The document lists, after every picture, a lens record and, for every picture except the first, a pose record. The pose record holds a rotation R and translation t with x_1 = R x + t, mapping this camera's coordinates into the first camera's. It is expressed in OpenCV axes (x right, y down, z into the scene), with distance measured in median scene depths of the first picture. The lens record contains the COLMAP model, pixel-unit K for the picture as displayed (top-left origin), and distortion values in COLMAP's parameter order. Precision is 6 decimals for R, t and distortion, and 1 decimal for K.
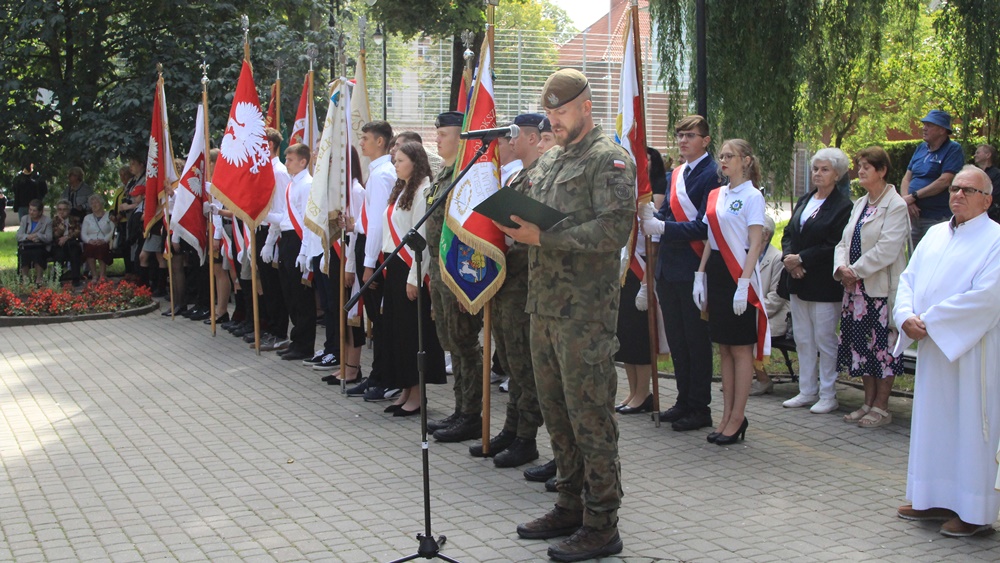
lens RADIAL K [[1289.4, 0, 500.0], [0, 1289.4, 281.5], [0, 0, 1]] dist [-0.070558, 0.009440]
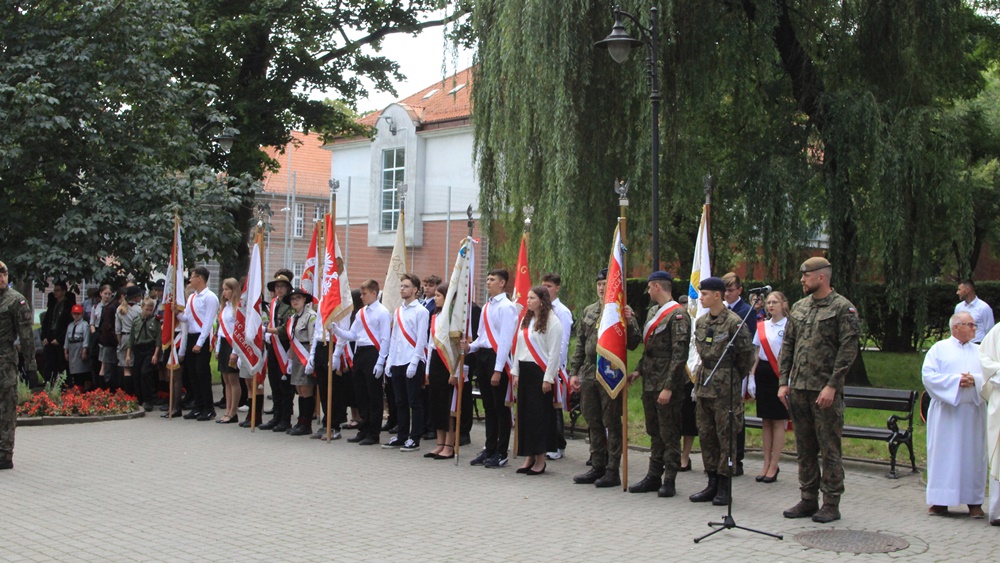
lens RADIAL K [[1289.4, 0, 500.0], [0, 1289.4, 281.5], [0, 0, 1]] dist [-0.070558, 0.009440]
pose [[0.938373, 0.032059, 0.344134, -0.574930], [0.001811, 0.995219, -0.097652, 0.027709], [-0.345619, 0.092257, 0.933829, -0.325054]]
